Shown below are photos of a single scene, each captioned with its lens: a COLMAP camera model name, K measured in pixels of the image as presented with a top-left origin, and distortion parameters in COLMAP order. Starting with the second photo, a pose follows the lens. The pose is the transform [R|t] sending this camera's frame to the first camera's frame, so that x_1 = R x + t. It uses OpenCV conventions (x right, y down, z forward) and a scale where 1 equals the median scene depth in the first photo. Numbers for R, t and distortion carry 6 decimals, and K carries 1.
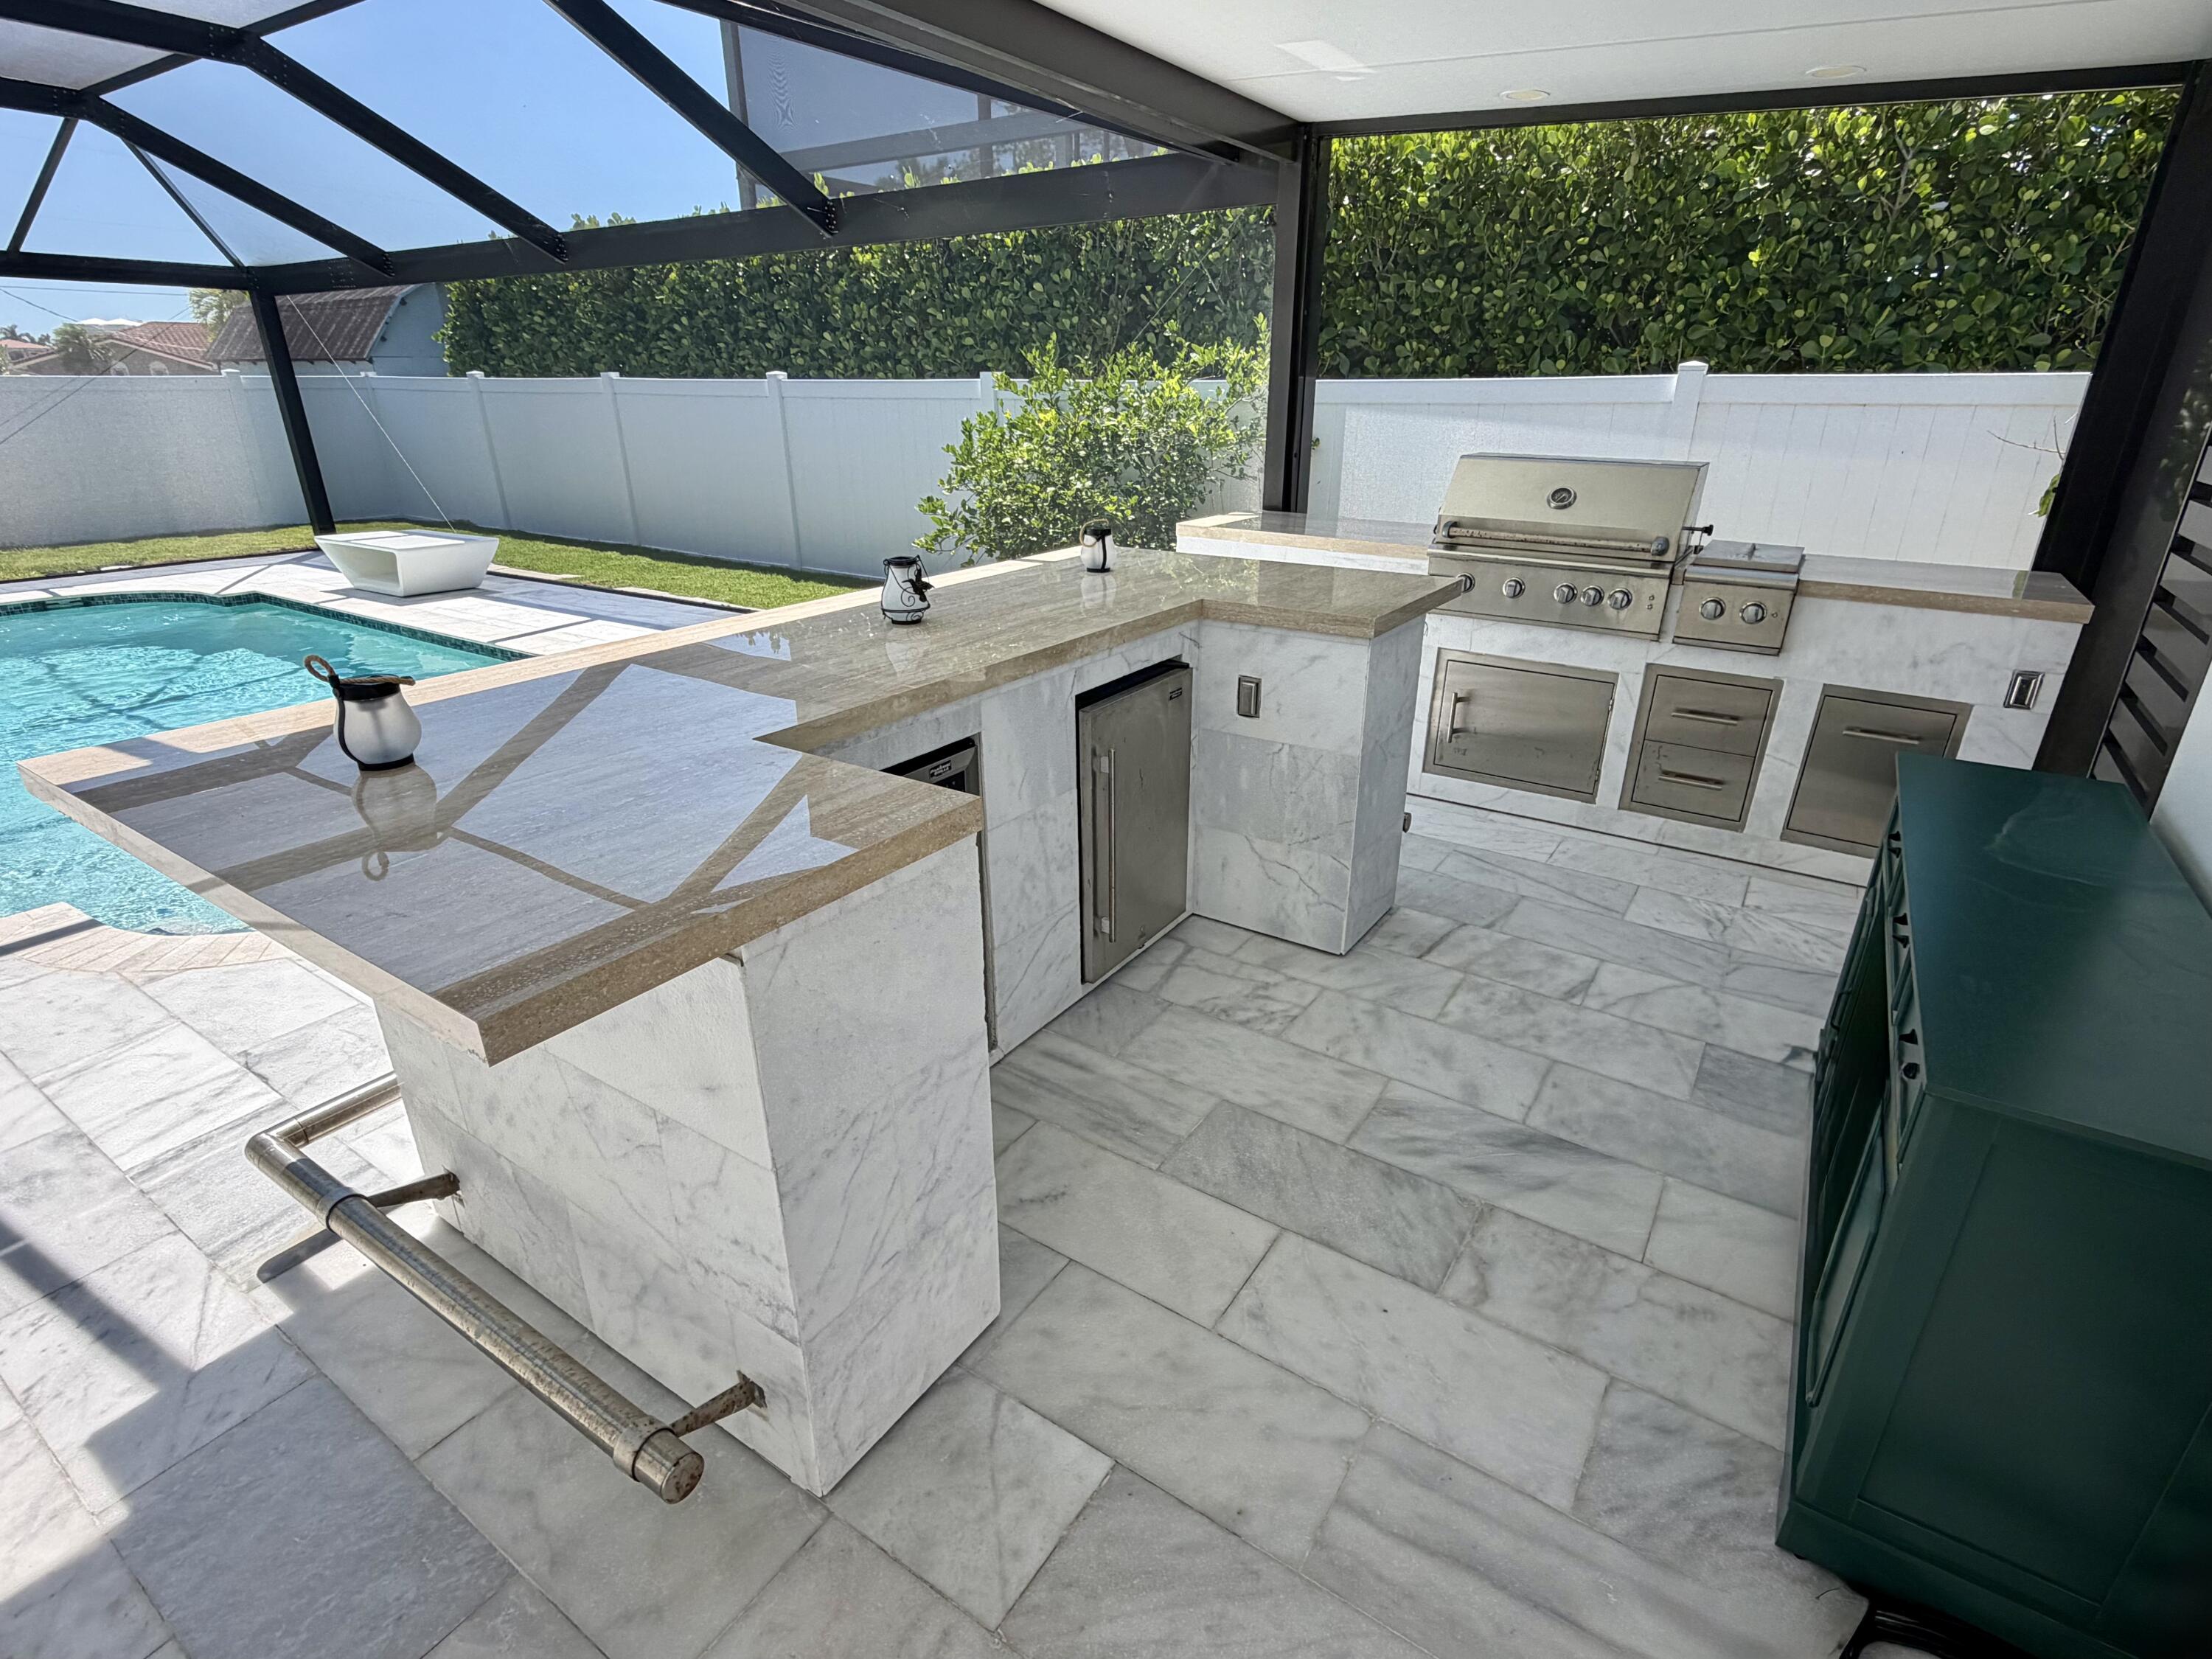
lens RADIAL K [[1074.7, 0, 1103.3], [0, 1074.7, 818.4], [0, 0, 1]] dist [-0.000214, 0.000759]
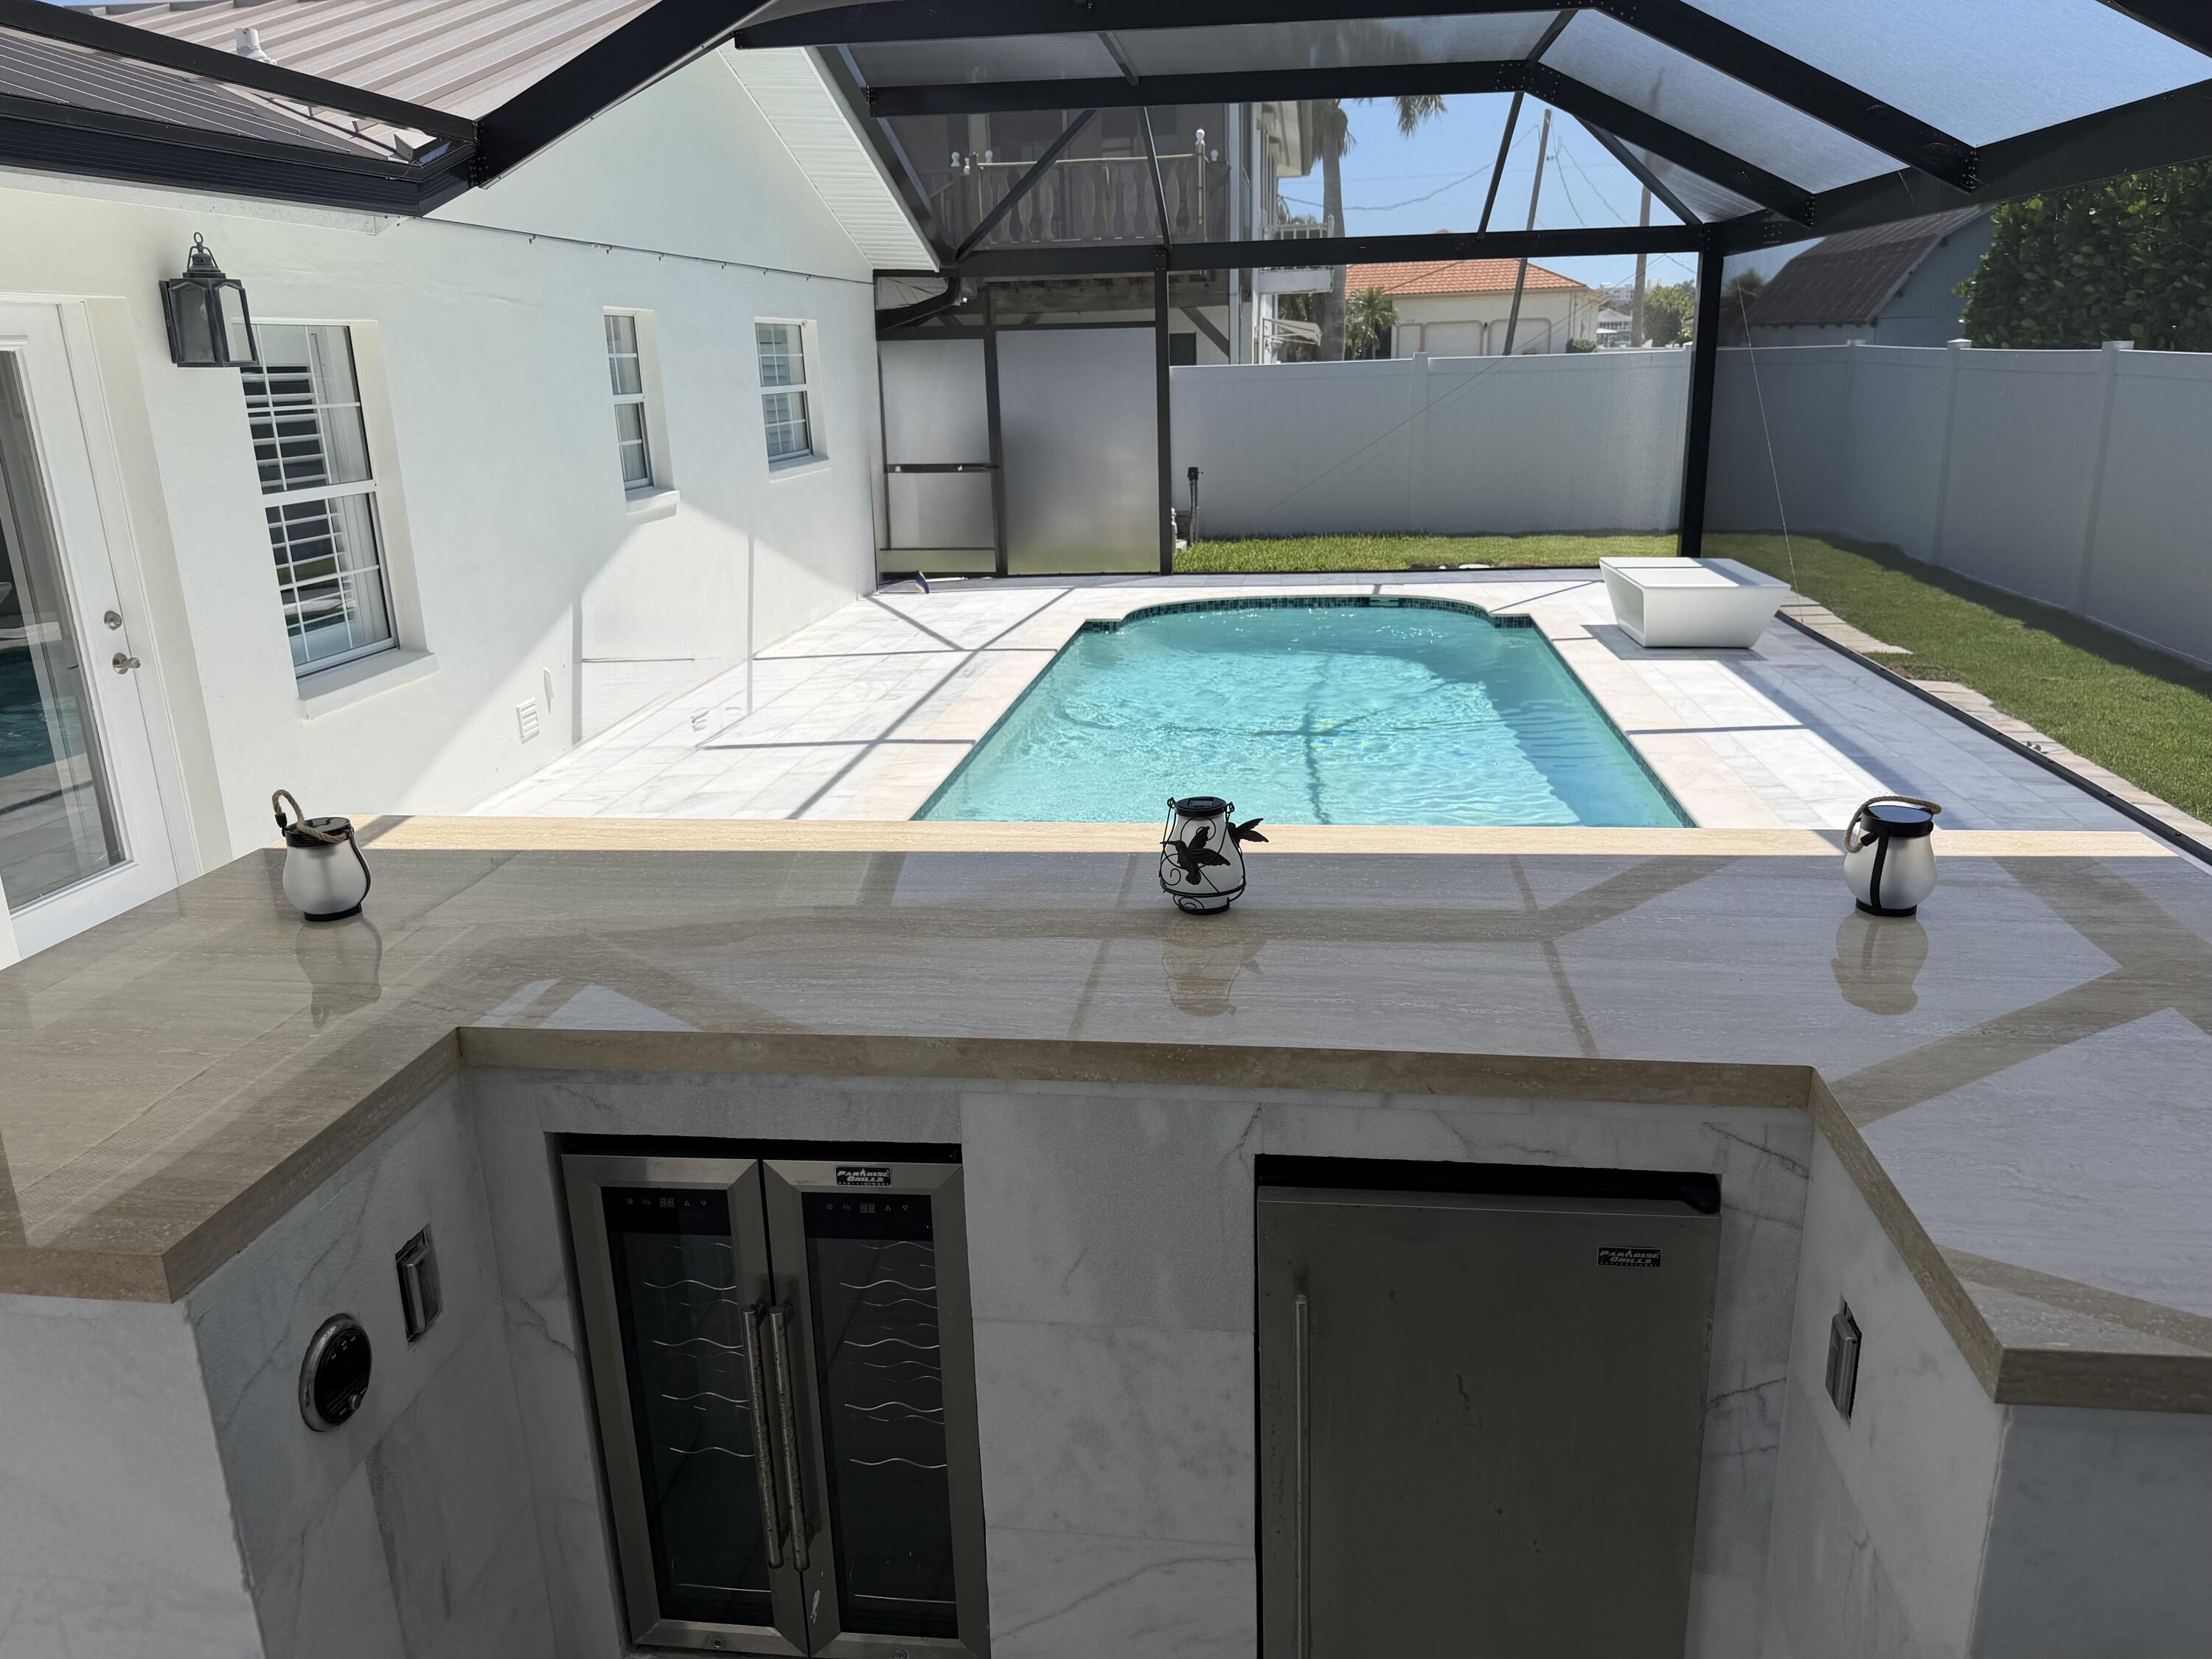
lens RADIAL K [[1555.6, 0, 1106.0], [0, 1555.6, 829.5], [0, 0, 1]] dist [-0.001044, -0.031930]
pose [[0.447404, 0.244587, -0.860236, 0.331138], [-0.304849, 0.945978, 0.110415, -0.202260], [0.840771, 0.212842, 0.497797, 0.375242]]
